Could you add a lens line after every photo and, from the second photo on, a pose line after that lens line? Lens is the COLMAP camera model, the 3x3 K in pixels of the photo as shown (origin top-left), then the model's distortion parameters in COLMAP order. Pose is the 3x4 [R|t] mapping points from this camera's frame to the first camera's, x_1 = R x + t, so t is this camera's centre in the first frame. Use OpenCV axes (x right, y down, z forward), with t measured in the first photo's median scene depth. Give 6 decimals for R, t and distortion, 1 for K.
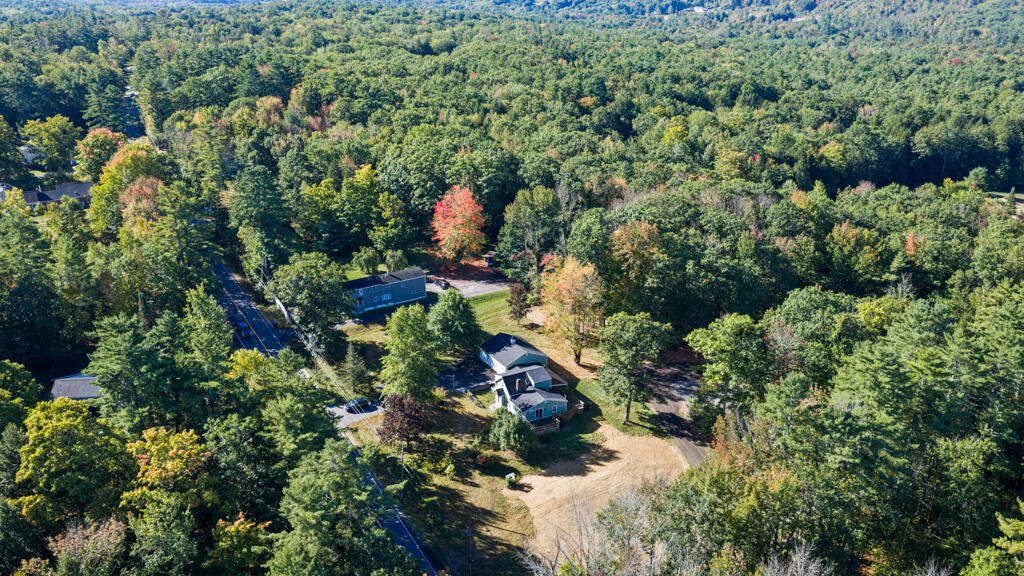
lens RADIAL K [[851.8, 0, 512.0], [0, 851.8, 288.0], [0, 0, 1]] dist [0.006590, -0.042084]
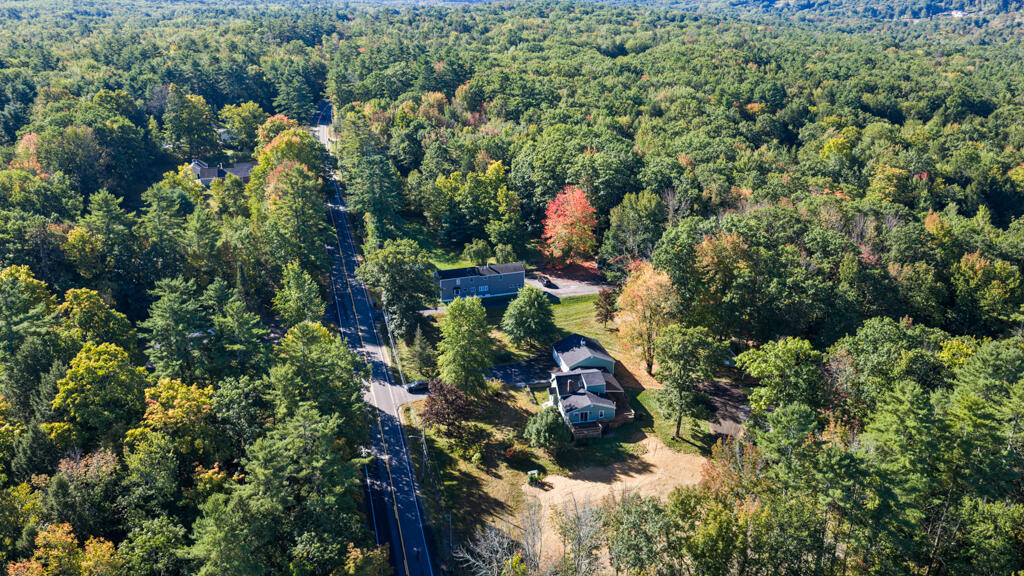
lens RADIAL K [[851.8, 0, 512.0], [0, 851.8, 288.0], [0, 0, 1]] dist [0.006590, -0.042084]
pose [[0.963259, 0.091184, -0.252620, 0.133944], [-0.091269, 0.995761, 0.011409, -0.004461], [0.252590, 0.012066, 0.967498, 0.008019]]
